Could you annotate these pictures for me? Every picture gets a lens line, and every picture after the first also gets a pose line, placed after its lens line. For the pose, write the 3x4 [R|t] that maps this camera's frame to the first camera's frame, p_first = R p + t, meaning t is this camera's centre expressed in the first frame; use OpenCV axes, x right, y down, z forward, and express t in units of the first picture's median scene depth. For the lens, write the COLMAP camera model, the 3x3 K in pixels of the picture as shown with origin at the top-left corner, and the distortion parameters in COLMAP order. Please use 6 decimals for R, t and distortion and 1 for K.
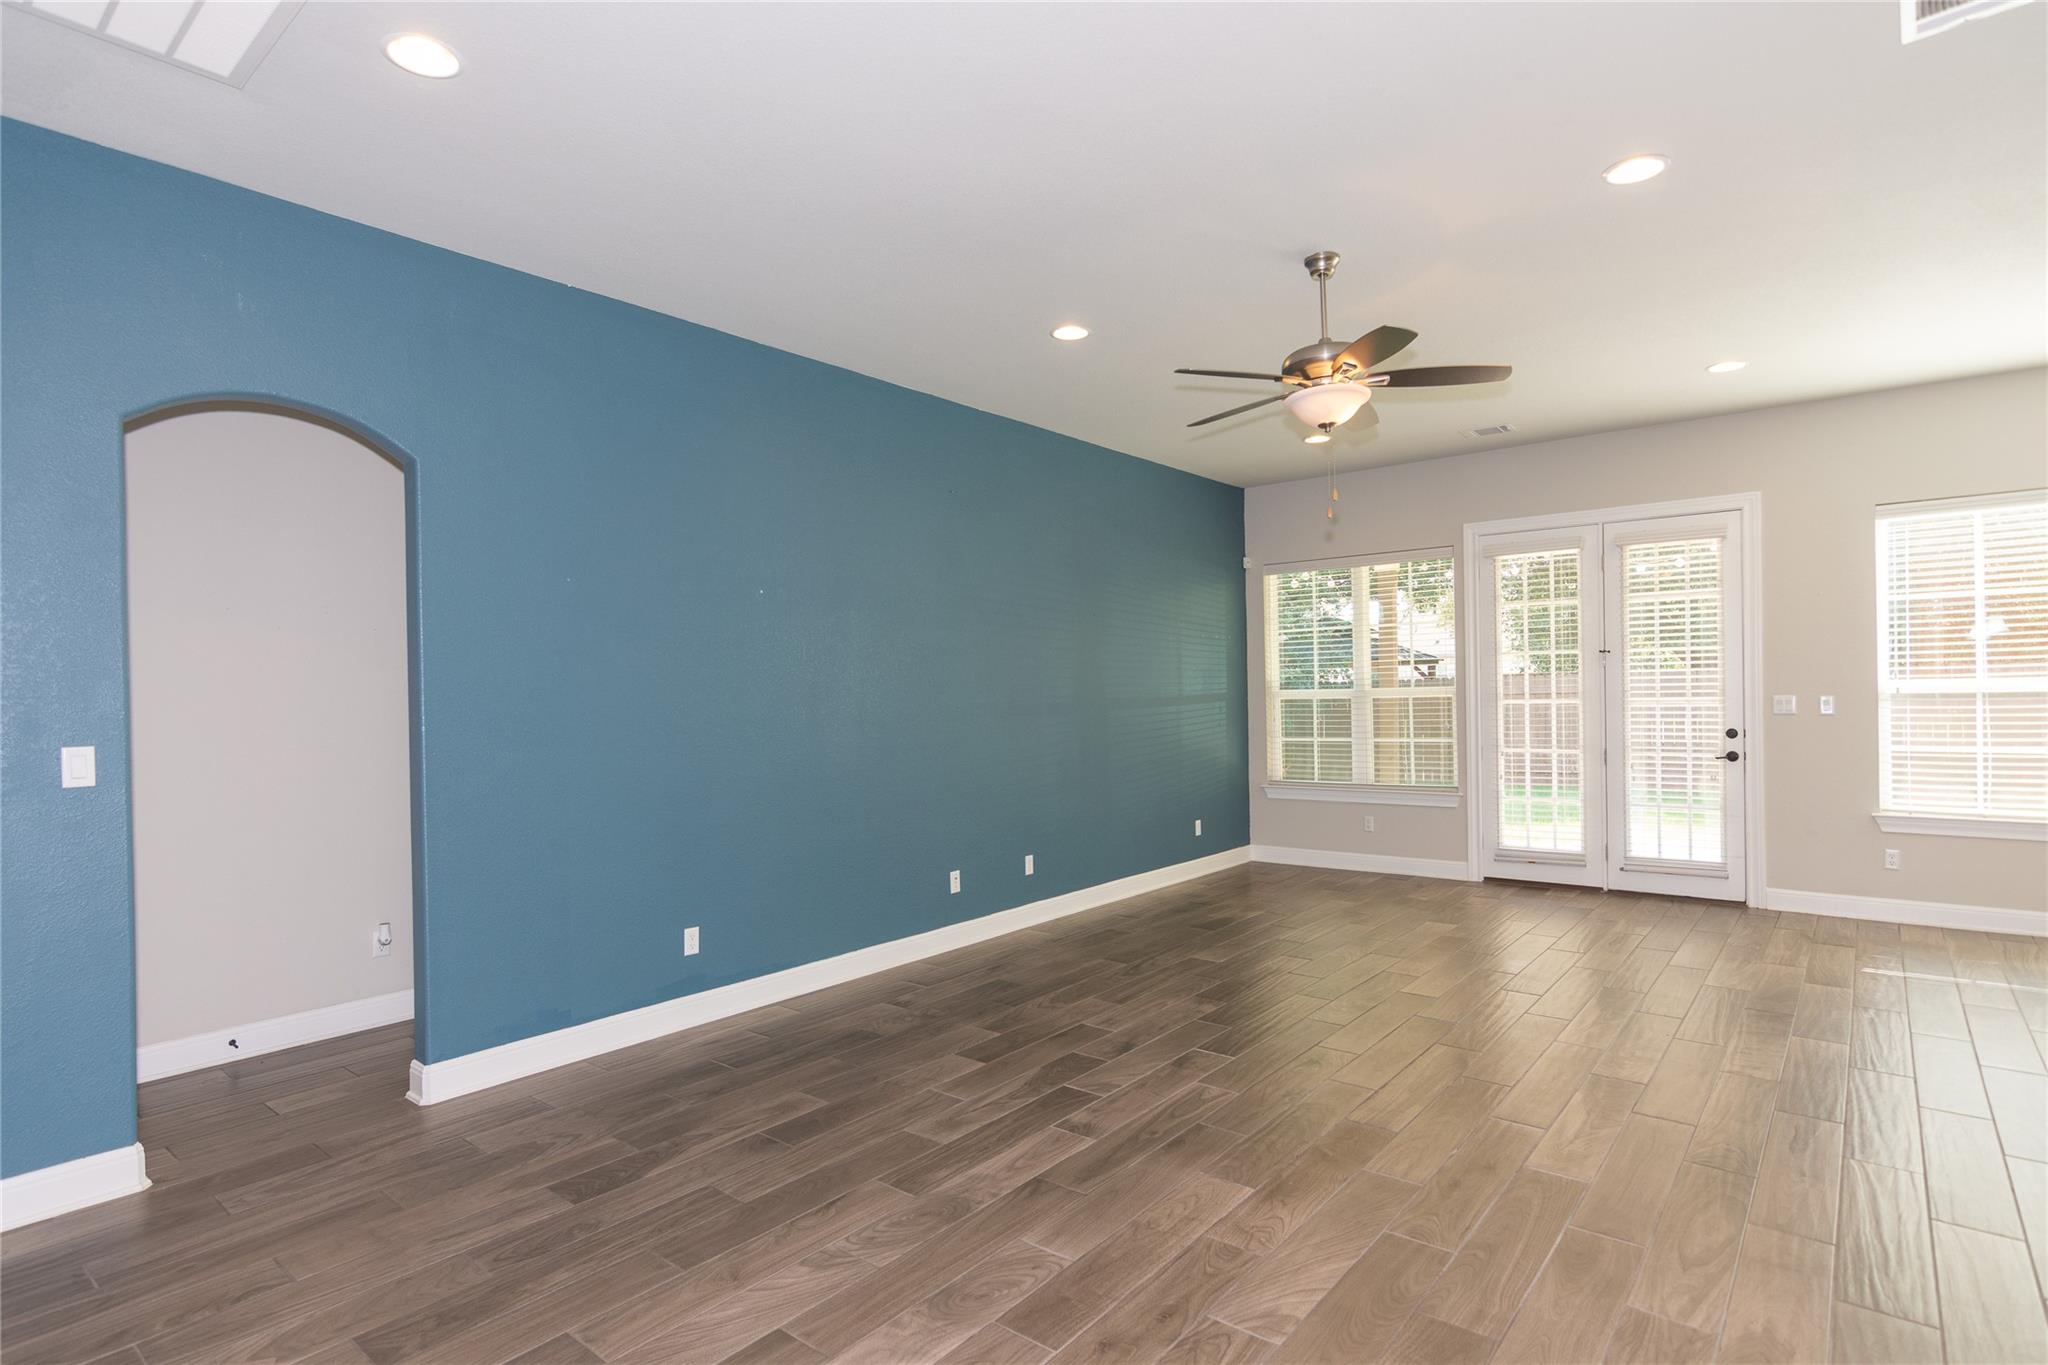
lens RADIAL K [[1042.3, 0, 1022.8], [0, 1042.3, 697.1], [0, 0, 1]] dist [-0.000150, 0.000302]
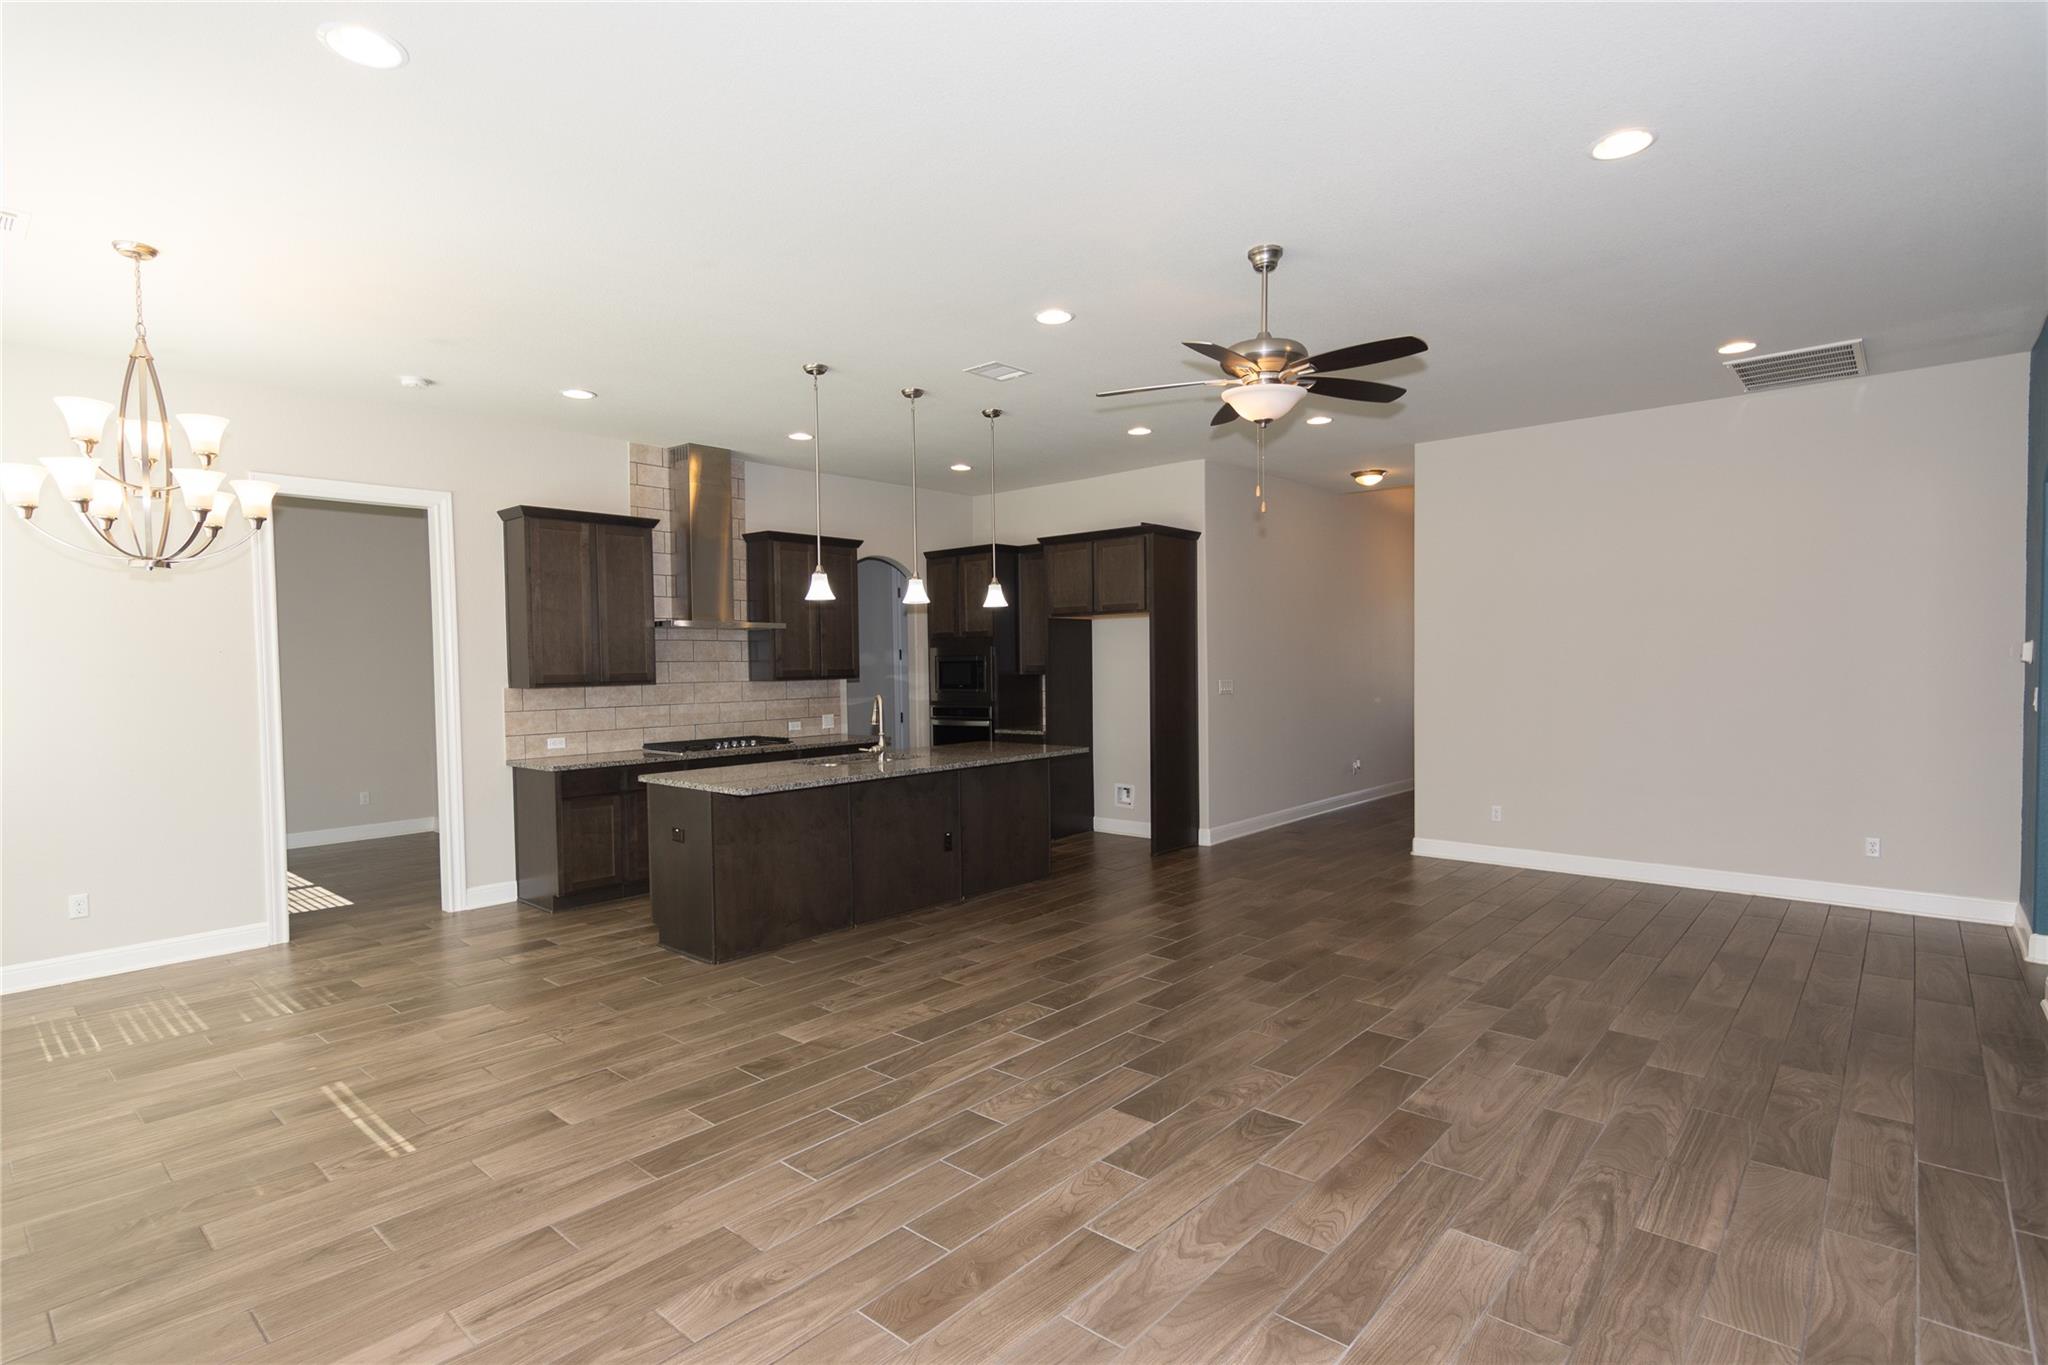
lens RADIAL K [[999.4, 0, 1019.2], [0, 999.4, 693.4], [0, 0, 1]] dist [-0.002920, 0.000150]
pose [[-0.998678, 0.028909, 0.042509, 0.322201], [0.030371, 0.998955, 0.034152, -0.023271], [-0.041477, 0.035398, -0.998512, 1.292406]]
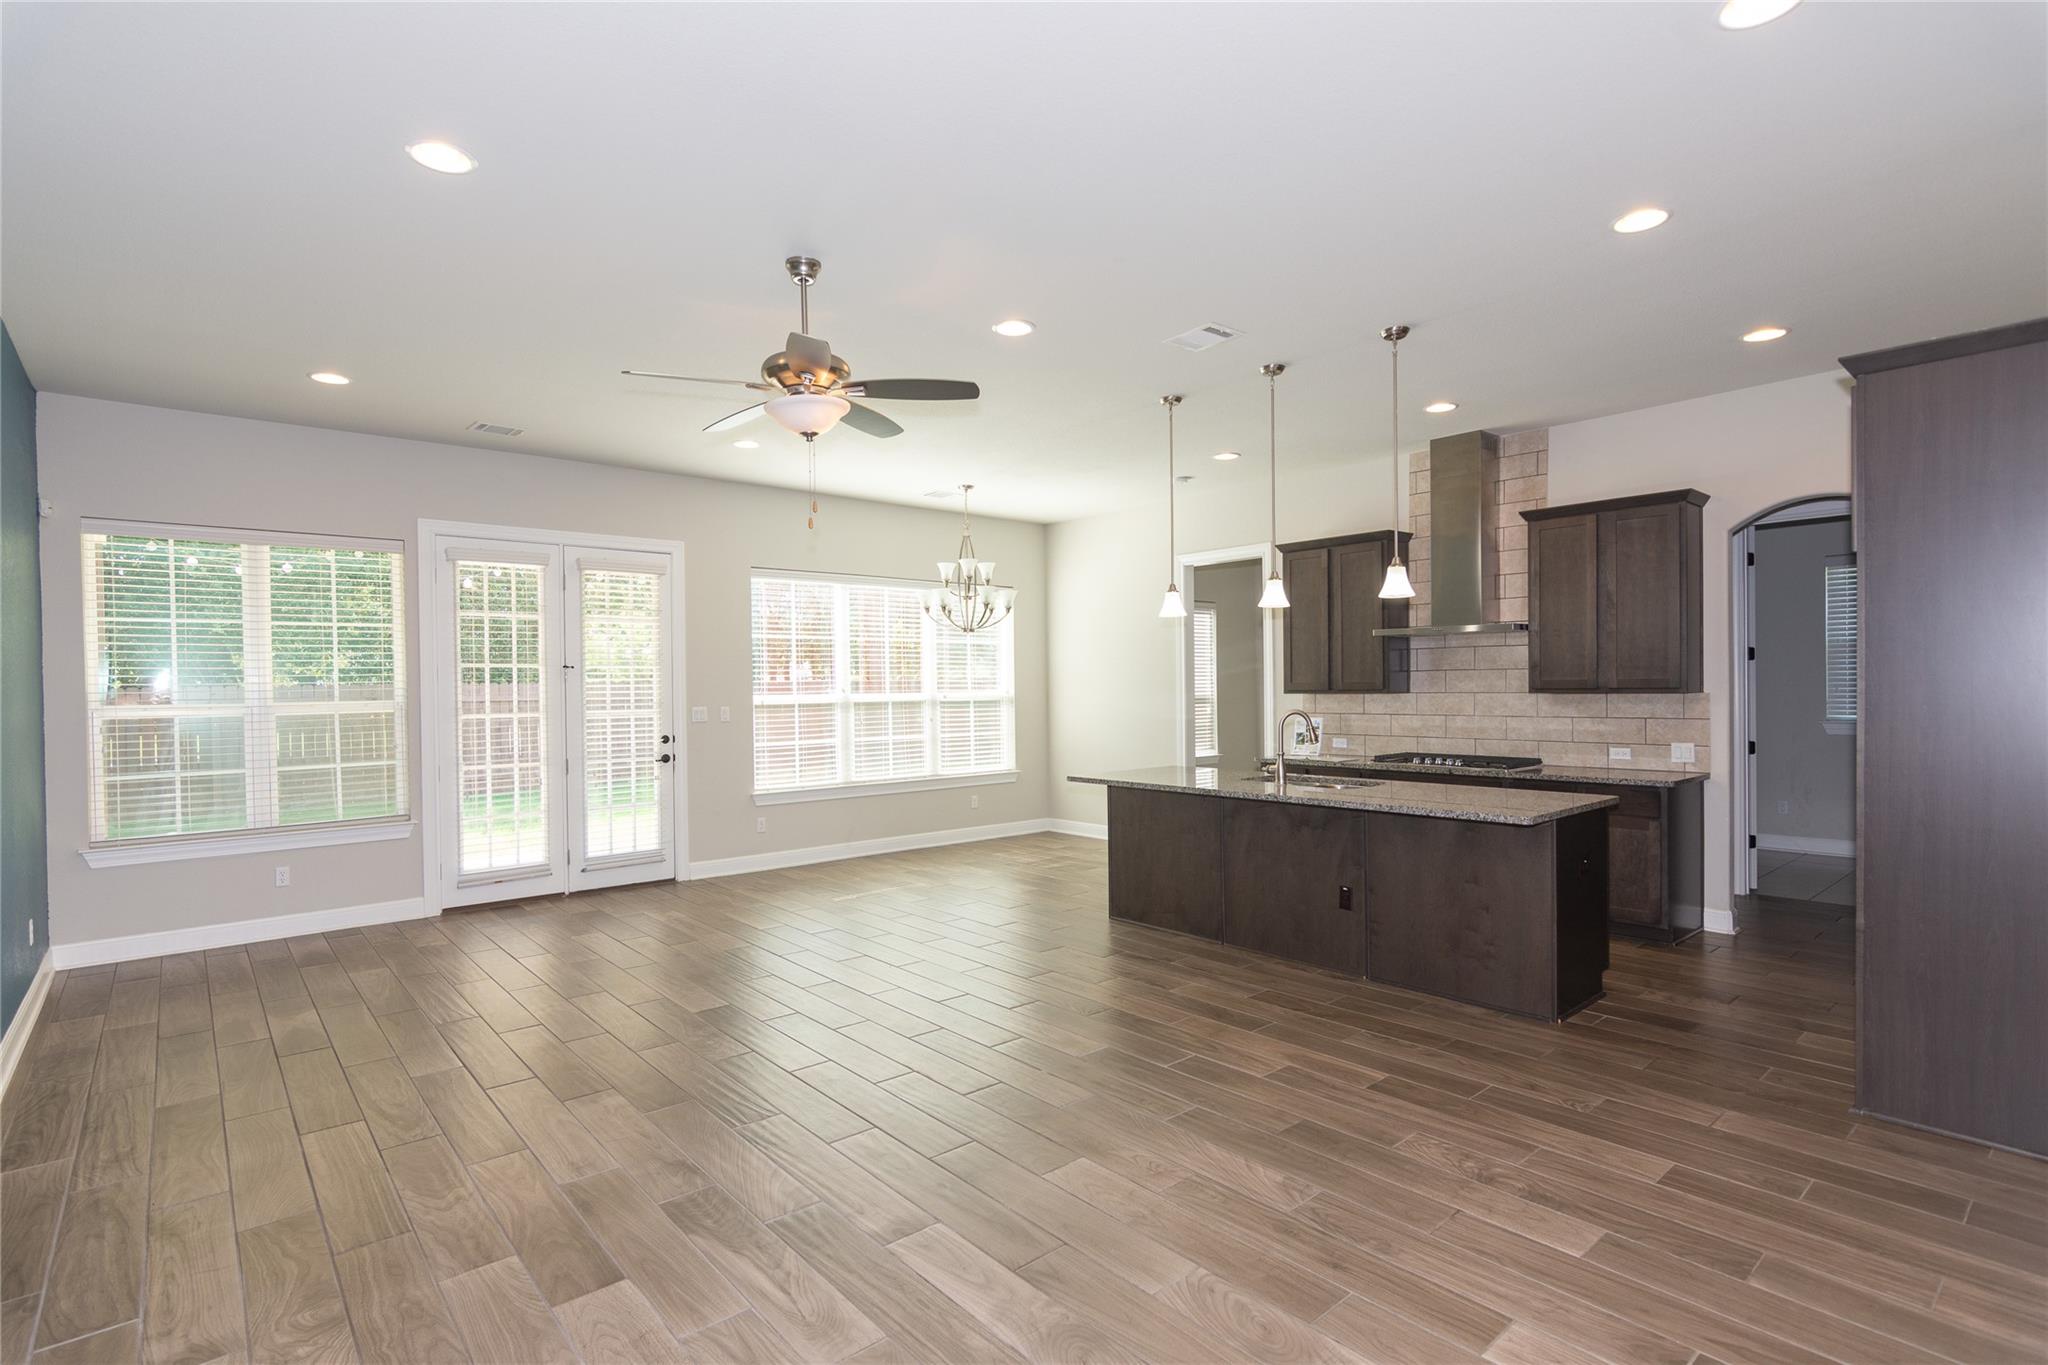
lens RADIAL K [[989.5, 0, 1023.0], [0, 989.5, 695.7], [0, 0, 1]] dist [-0.000285, 0.000100]
pose [[0.172976, 0.004680, 0.984915, -0.386545], [0.012197, 0.999902, -0.006894, -0.002507], [-0.984851, 0.013206, 0.172902, 0.415977]]
